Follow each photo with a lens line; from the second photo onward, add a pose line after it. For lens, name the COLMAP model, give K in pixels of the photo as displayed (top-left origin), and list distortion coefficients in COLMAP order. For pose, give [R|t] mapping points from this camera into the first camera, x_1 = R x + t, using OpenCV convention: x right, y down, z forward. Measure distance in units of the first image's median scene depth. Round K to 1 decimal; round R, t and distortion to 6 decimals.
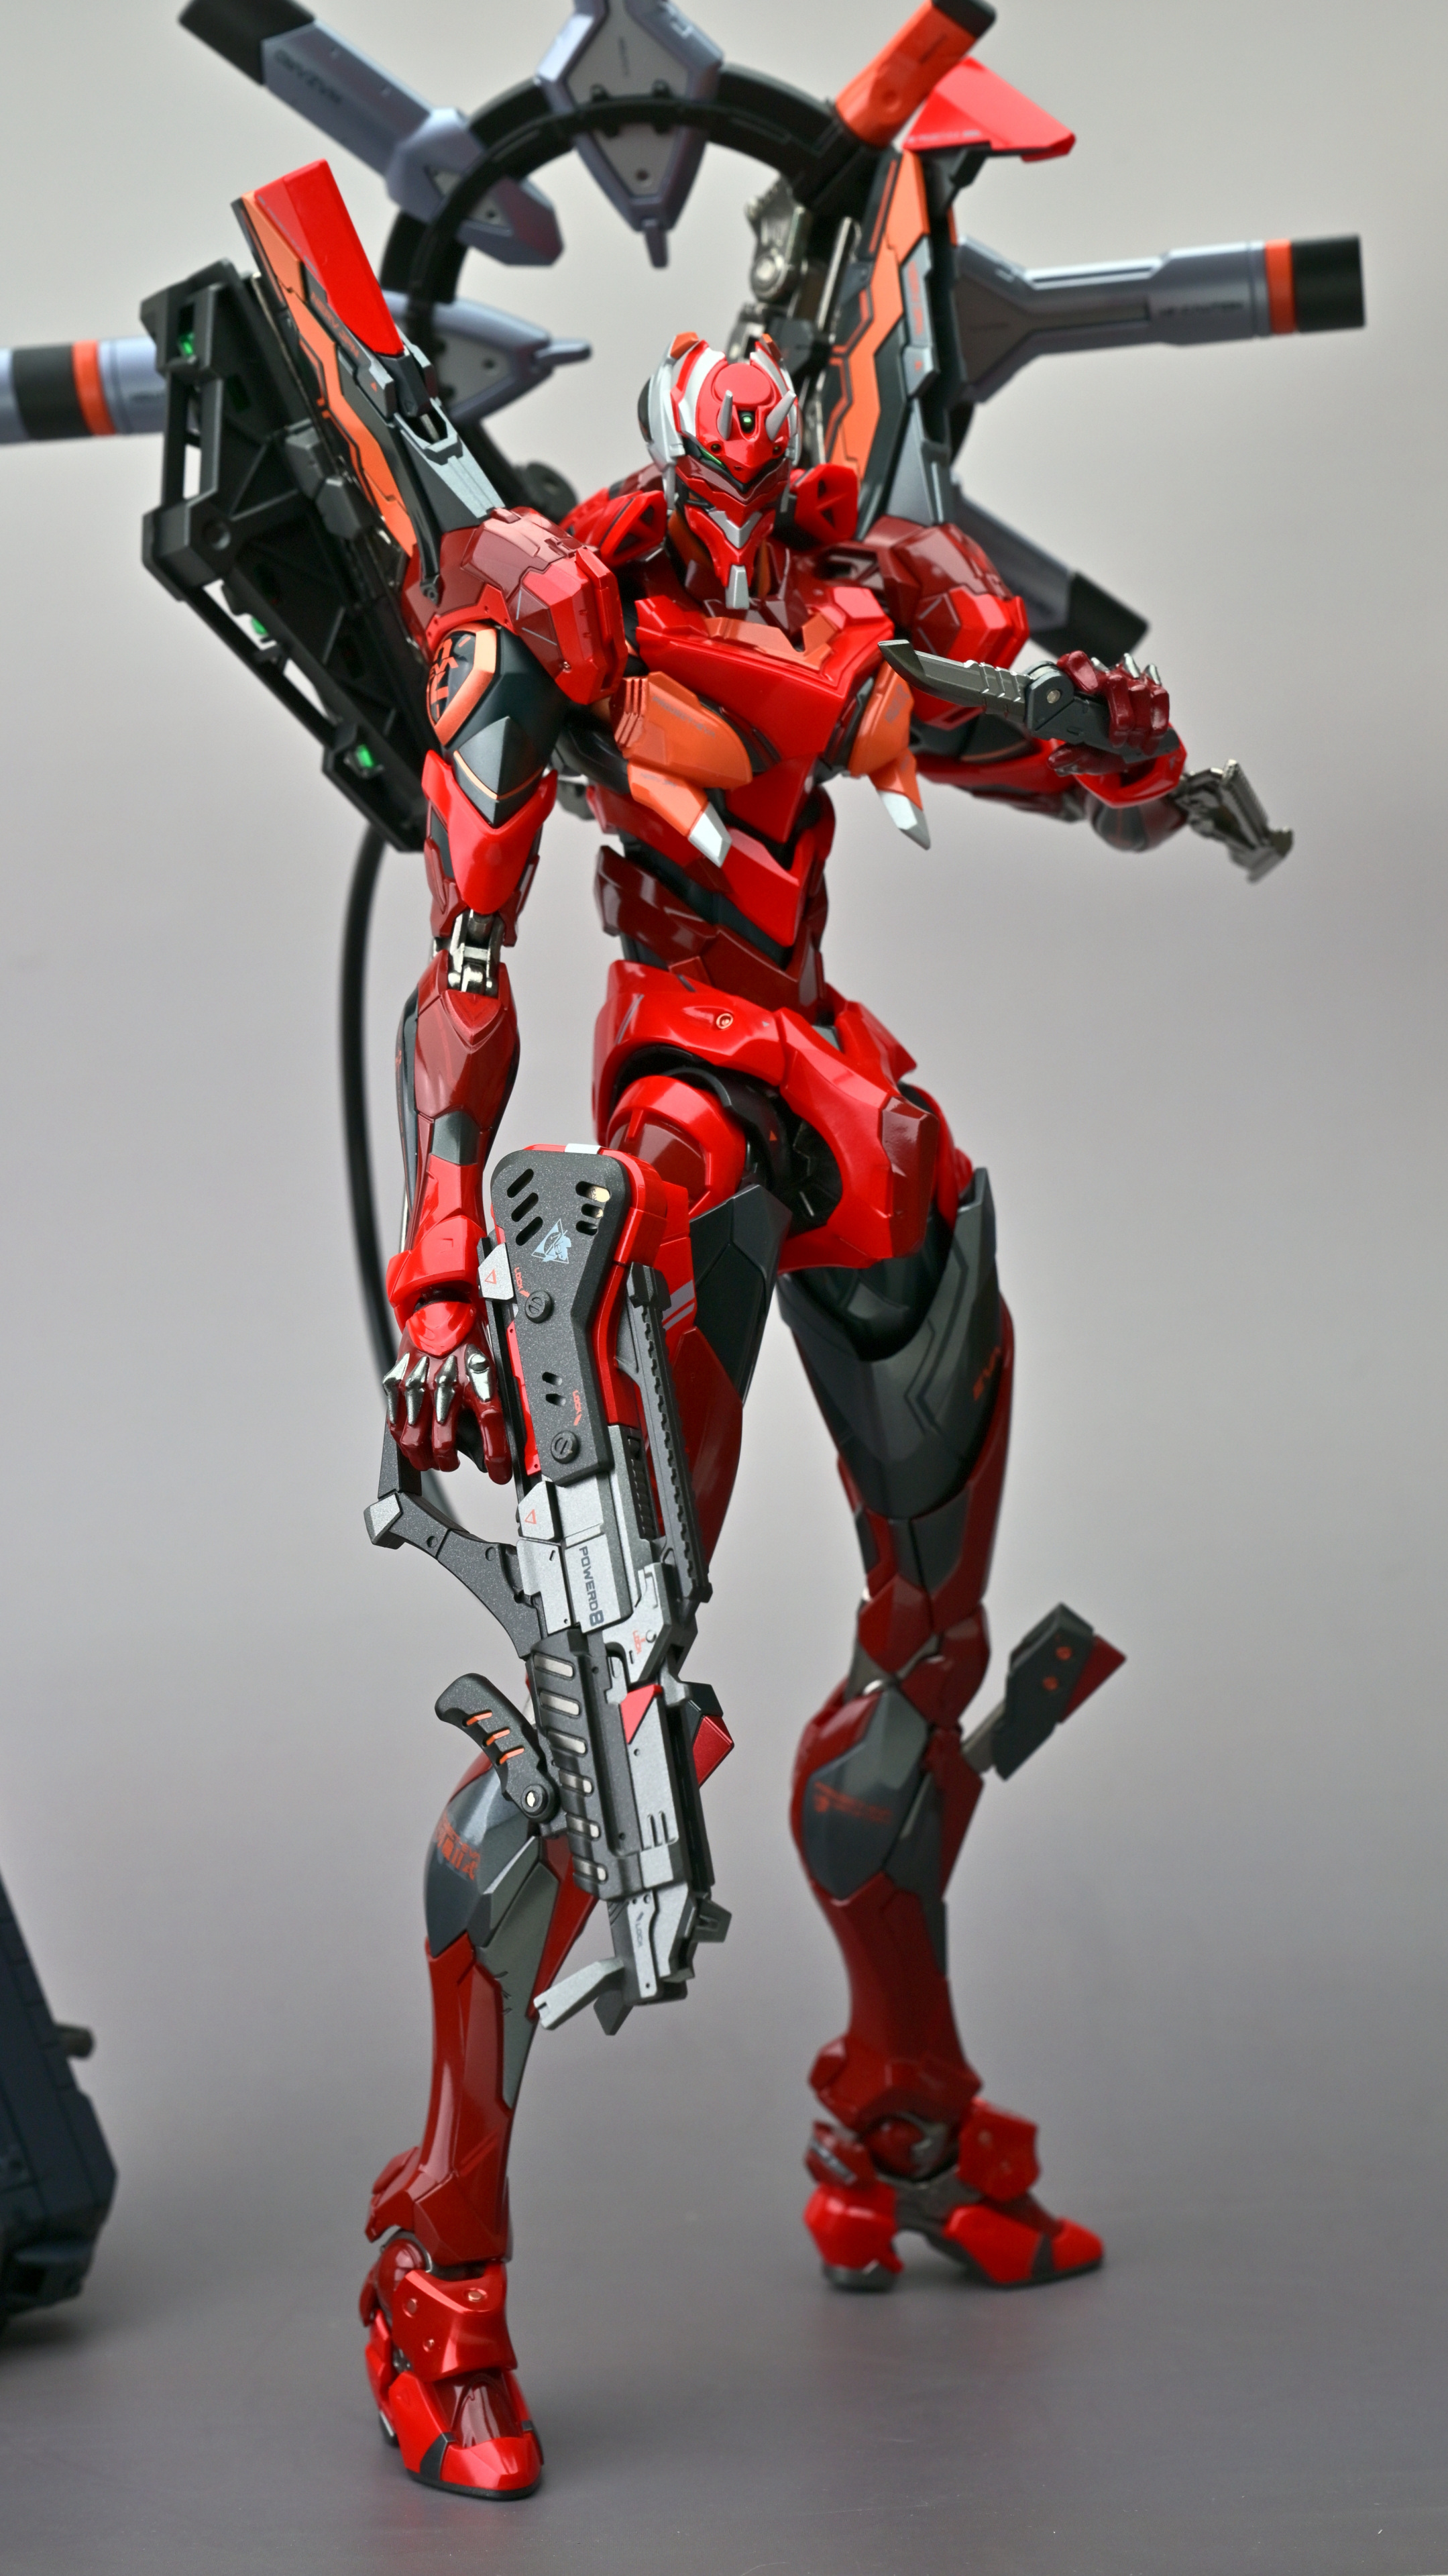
lens RADIAL K [[4665.1, 0, 724.0], [0, 4665.1, 1288.0], [0, 0, 1]] dist [-0.009200, 0.179504]
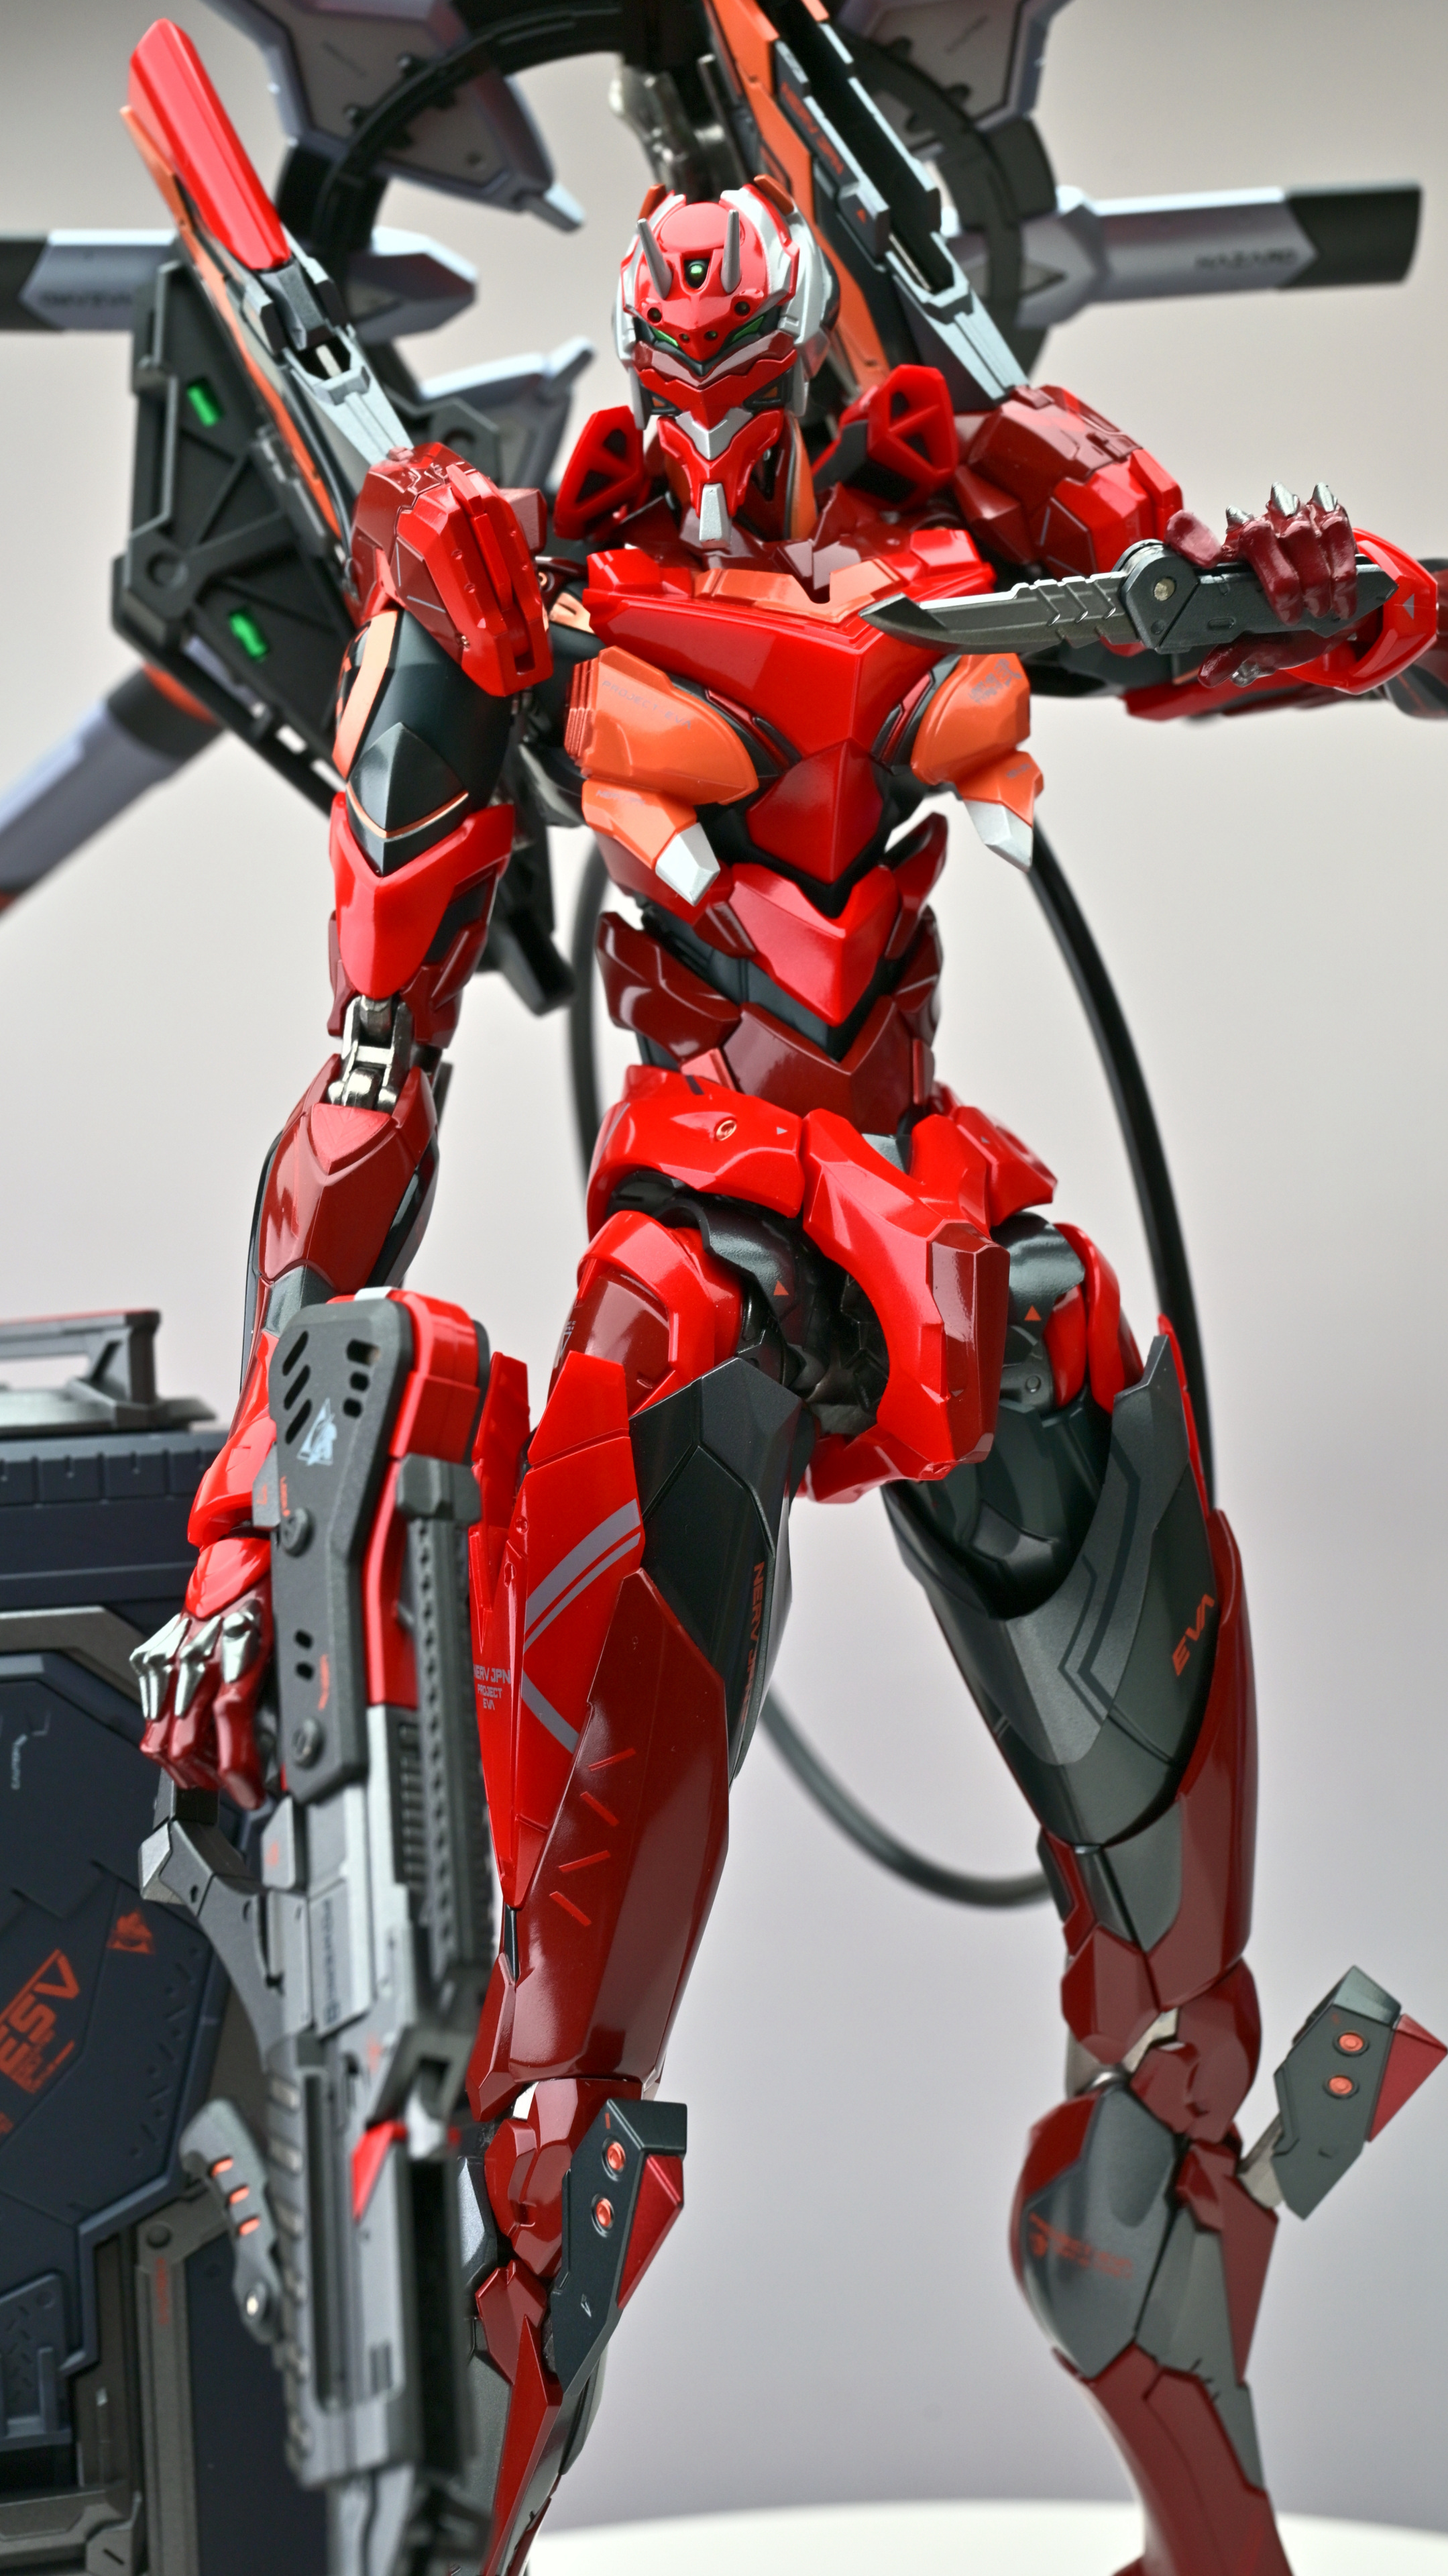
lens RADIAL K [[3450.7, 0, 724.0], [0, 3450.7, 1288.0], [0, 0, 1]] dist [0.015211, -0.011152]
pose [[0.943978, -0.049823, -0.326225, 0.167750], [0.017485, 0.994700, -0.101320, 0.018855], [0.329544, 0.089940, 0.939847, 0.515482]]
